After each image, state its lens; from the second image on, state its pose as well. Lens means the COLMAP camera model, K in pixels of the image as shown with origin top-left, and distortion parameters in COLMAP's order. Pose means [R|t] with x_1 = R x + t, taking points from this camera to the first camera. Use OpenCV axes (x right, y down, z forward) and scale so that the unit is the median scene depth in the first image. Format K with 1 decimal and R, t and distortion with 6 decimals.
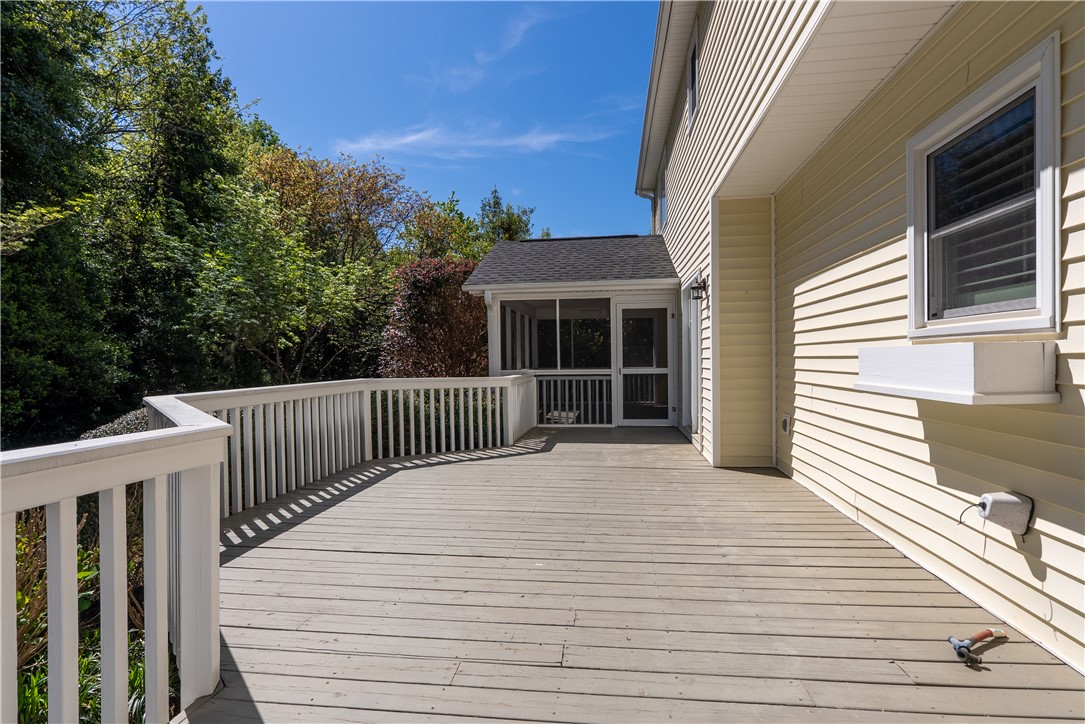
lens RADIAL K [[492.9, 0, 554.1], [0, 492.9, 361.3], [0, 0, 1]] dist [0.002226, -0.000192]
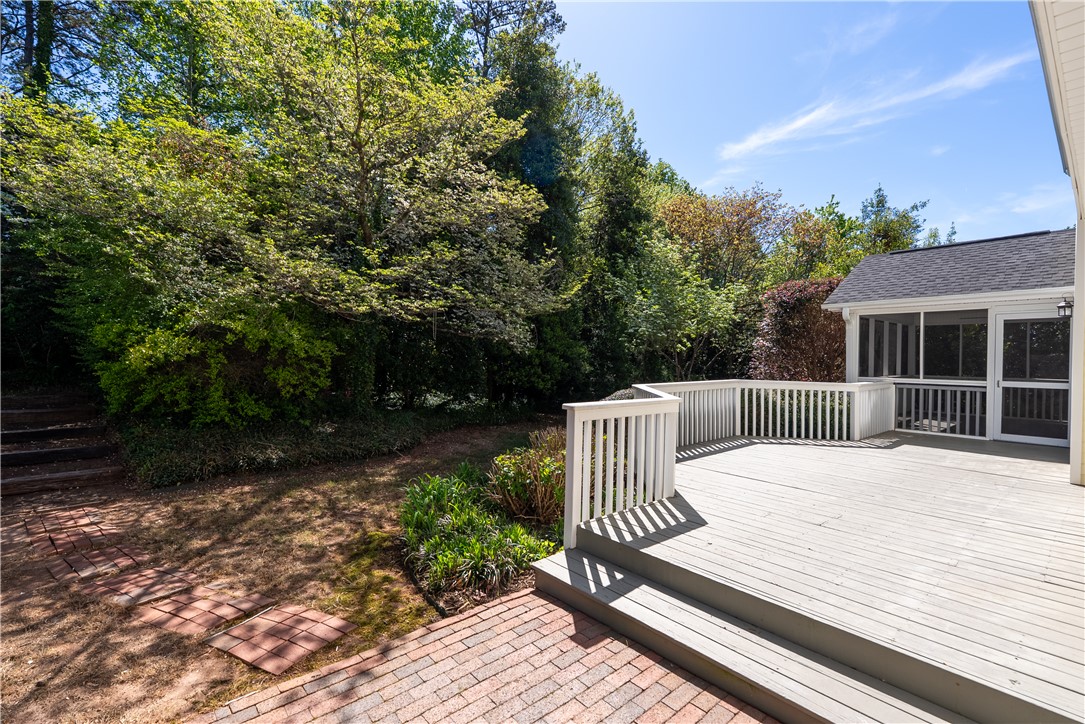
lens RADIAL K [[492.9, 0, 554.1], [0, 492.9, 361.3], [0, 0, 1]] dist [0.002226, -0.000192]
pose [[0.741038, 0.025818, -0.670967, 0.131570], [-0.021277, 0.999662, 0.014967, -0.019480], [0.671126, 0.003185, 0.741336, -0.302752]]
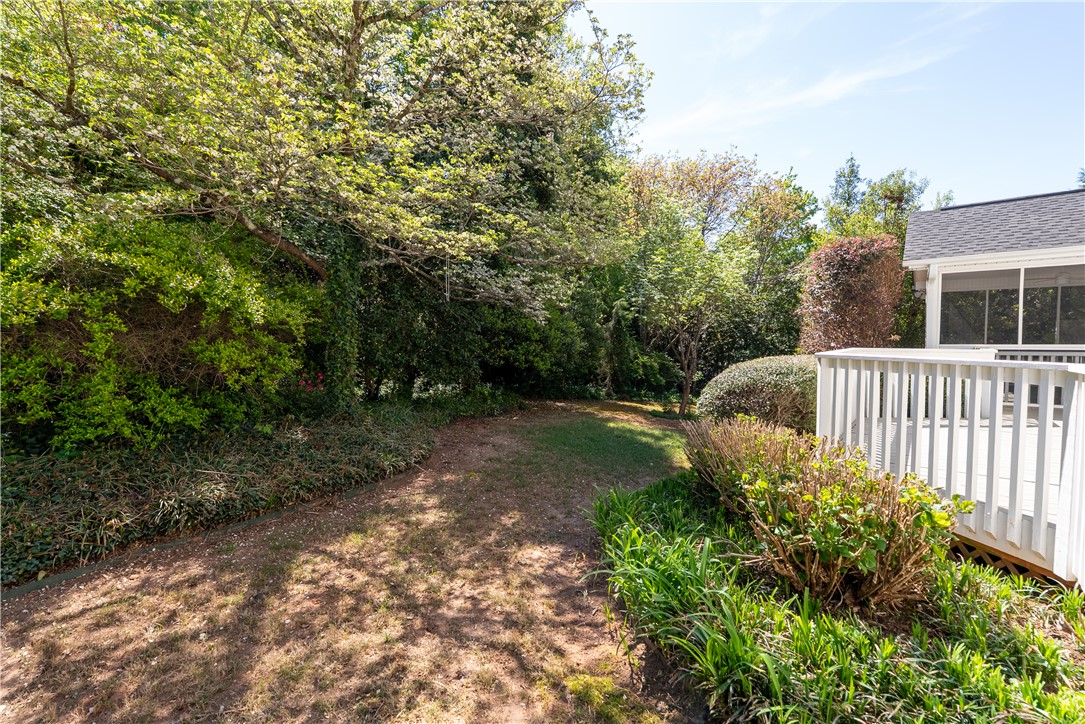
lens RADIAL K [[481.9, 0, 548.3], [0, 481.9, 363.4], [0, 0, 1]] dist [0.000253, 0.000180]
pose [[0.856684, 0.031178, -0.514898, -0.278509], [-0.006763, 0.998765, 0.049225, 0.013680], [0.515797, -0.038688, 0.855837, -0.236653]]
